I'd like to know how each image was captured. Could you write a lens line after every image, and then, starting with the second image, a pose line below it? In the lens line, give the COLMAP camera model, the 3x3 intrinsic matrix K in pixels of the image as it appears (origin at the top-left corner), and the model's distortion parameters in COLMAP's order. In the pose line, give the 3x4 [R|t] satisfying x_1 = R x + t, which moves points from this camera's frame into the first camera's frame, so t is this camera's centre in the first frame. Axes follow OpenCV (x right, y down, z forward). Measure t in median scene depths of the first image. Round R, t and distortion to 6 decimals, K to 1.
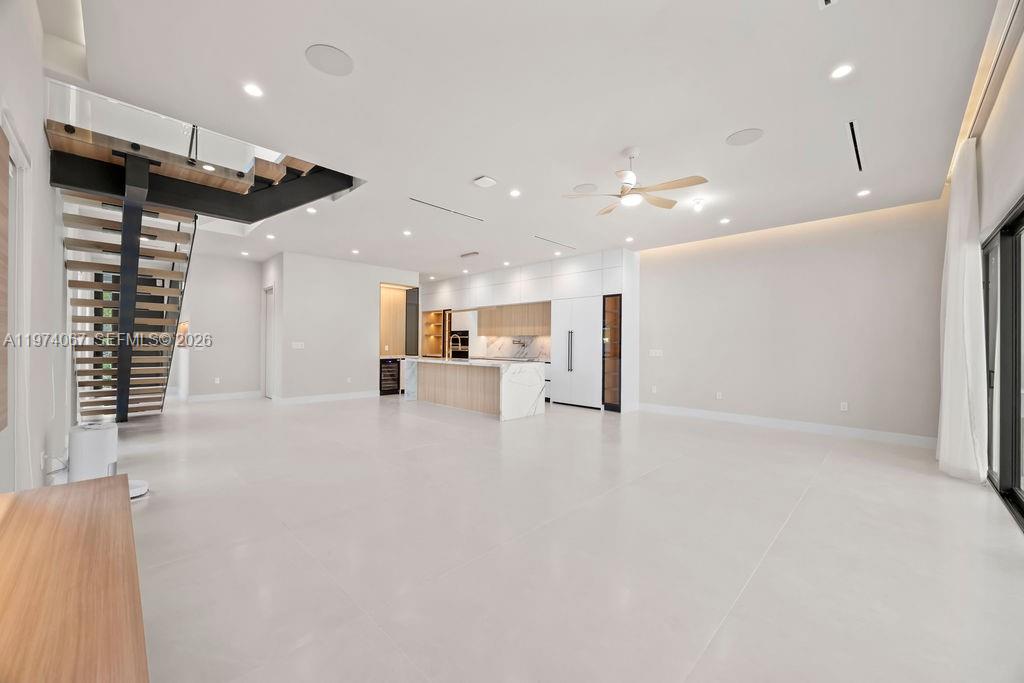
lens RADIAL K [[386.6, 0, 512.0], [0, 386.6, 341.5], [0, 0, 1]] dist [0.000656, 0.000023]
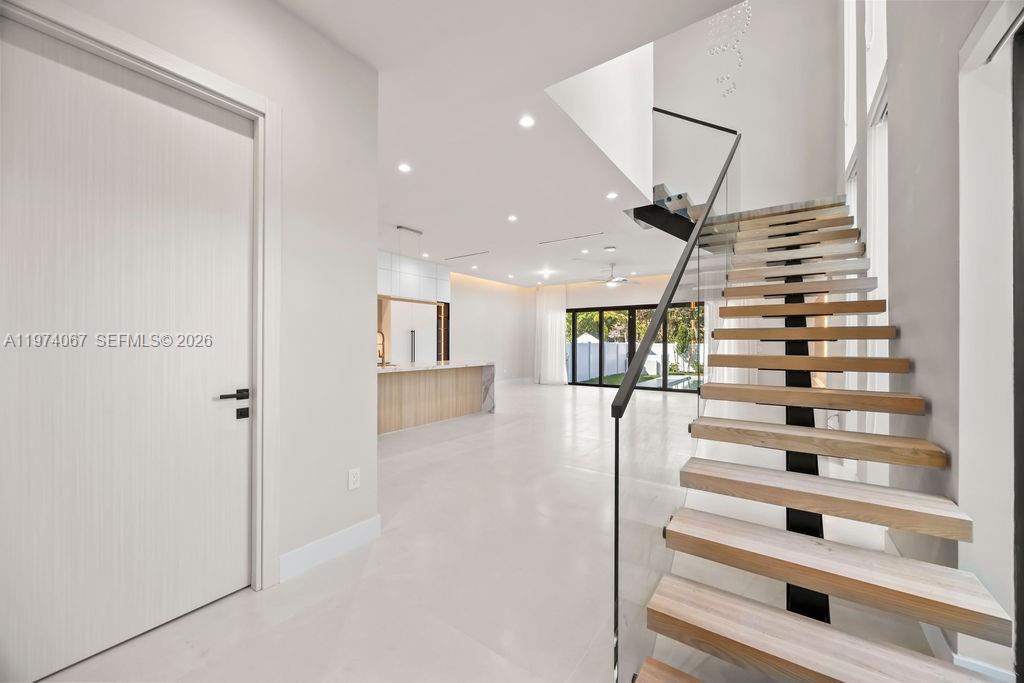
lens RADIAL K [[397.3, 0, 508.7], [0, 397.3, 347.7], [0, 0, 1]] dist [0.000607, -0.000131]
pose [[-0.171555, -0.020510, 0.984961, -1.028031], [-0.011363, 0.999758, 0.018839, -0.004211], [-0.985109, -0.007960, -0.171746, 1.030138]]
